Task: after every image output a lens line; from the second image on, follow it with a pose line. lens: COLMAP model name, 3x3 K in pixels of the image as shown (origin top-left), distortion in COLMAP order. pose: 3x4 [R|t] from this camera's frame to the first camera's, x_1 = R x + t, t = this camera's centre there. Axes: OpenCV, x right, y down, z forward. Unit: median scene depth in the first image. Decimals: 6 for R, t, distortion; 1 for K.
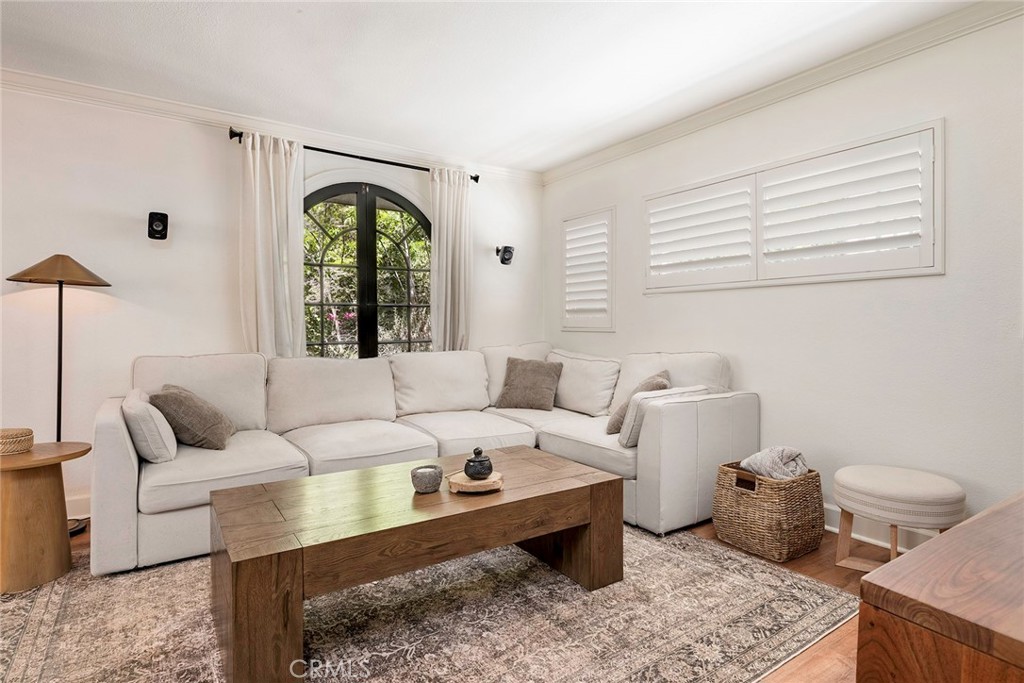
lens RADIAL K [[541.5, 0, 512.0], [0, 541.5, 341.5], [0, 0, 1]] dist [0.000061, -0.000105]
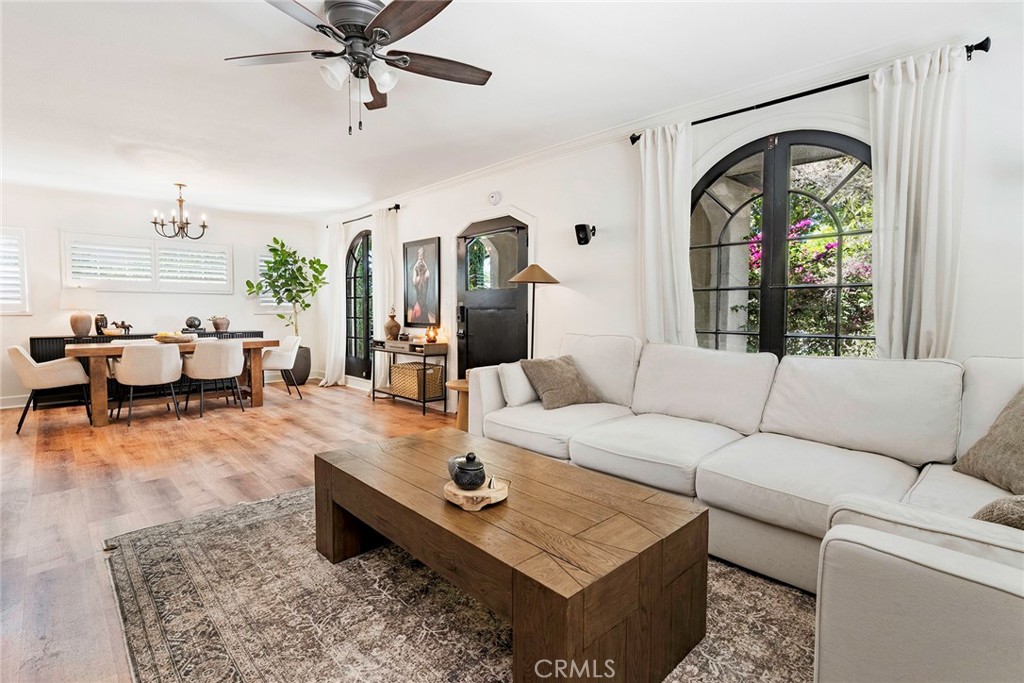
lens RADIAL K [[488.3, 0, 512.0], [0, 488.3, 341.5], [0, 0, 1]] dist [-0.000935, -0.000796]
pose [[0.167958, 0.070145, -0.983295, 0.459836], [-0.040058, 0.997127, 0.064290, -0.023582], [0.984980, 0.028590, 0.170286, 0.598744]]
